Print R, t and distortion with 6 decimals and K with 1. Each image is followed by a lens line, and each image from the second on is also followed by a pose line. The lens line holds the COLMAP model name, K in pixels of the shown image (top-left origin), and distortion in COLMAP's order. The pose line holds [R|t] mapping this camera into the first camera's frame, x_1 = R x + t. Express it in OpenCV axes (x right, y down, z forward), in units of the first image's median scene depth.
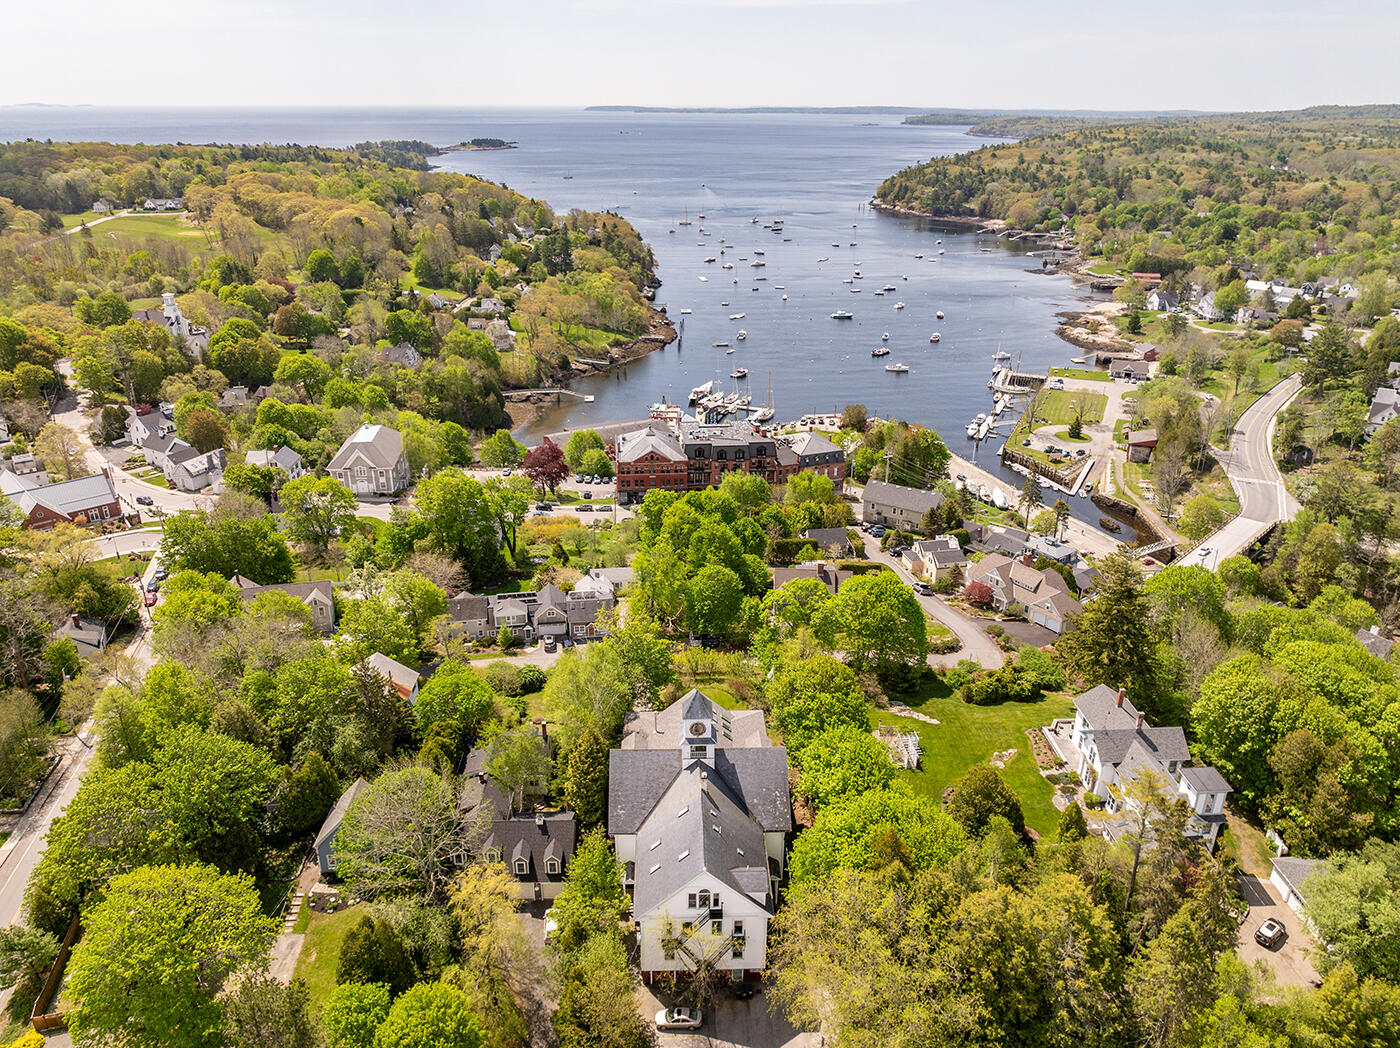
lens RADIAL K [[976.7, 0, 704.6], [0, 976.7, 523.2], [0, 0, 1]] dist [-0.043643, 0.031300]
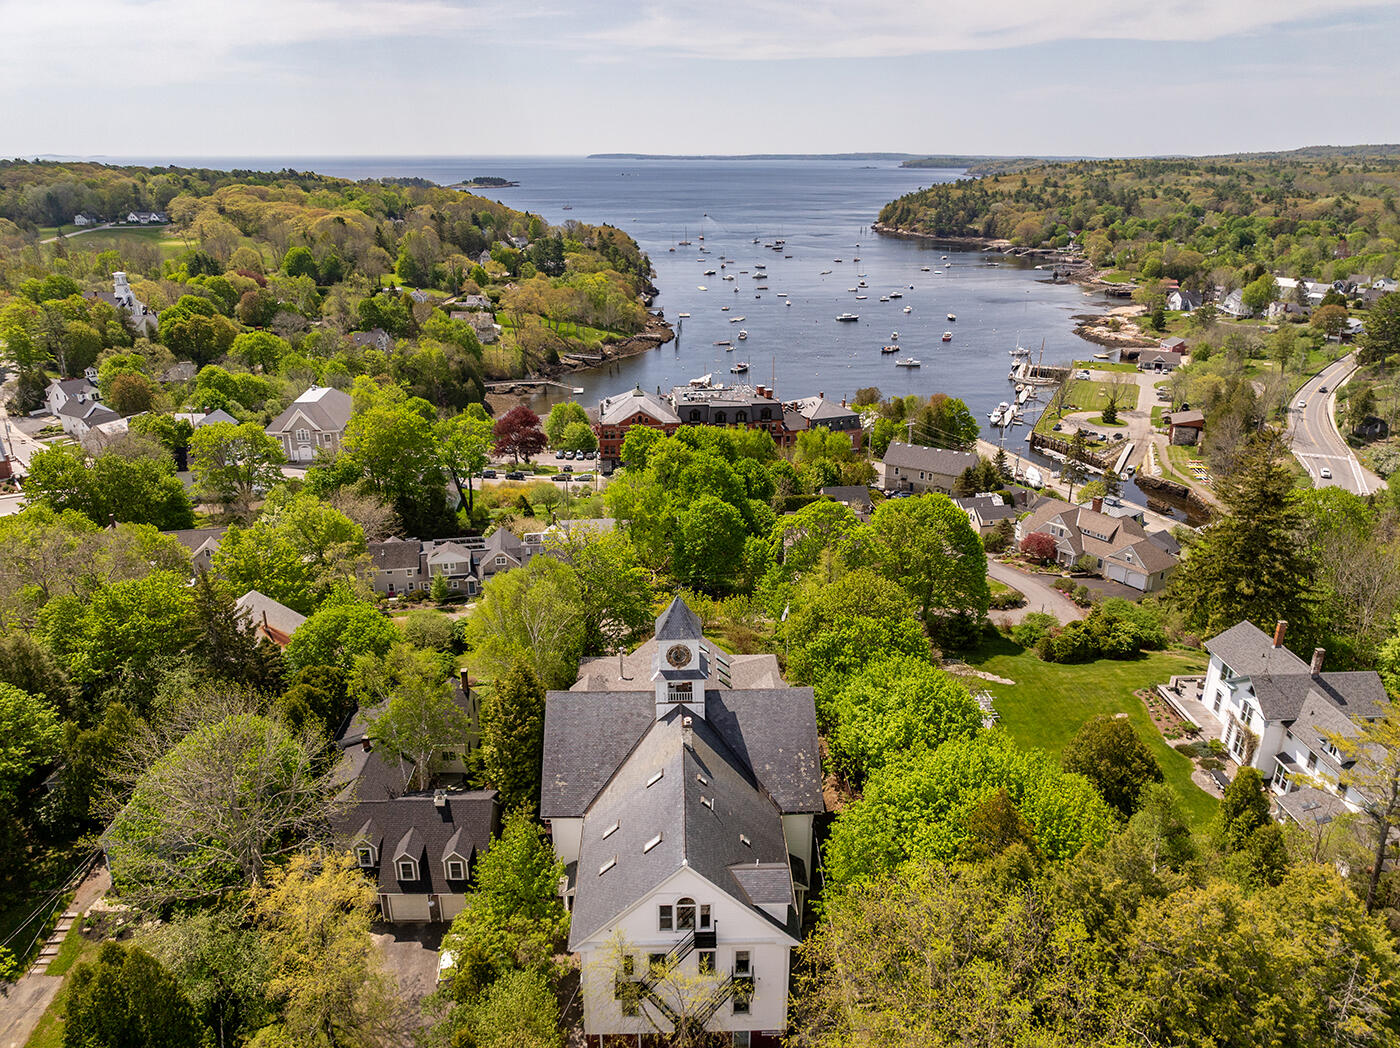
lens RADIAL K [[976.7, 0, 704.6], [0, 976.7, 523.2], [0, 0, 1]] dist [-0.043643, 0.031300]
pose [[0.999992, -0.003479, -0.001802, 0.003799], [0.003404, 0.999190, -0.040108, 0.047941], [0.001940, 0.040102, 0.999194, 0.110439]]
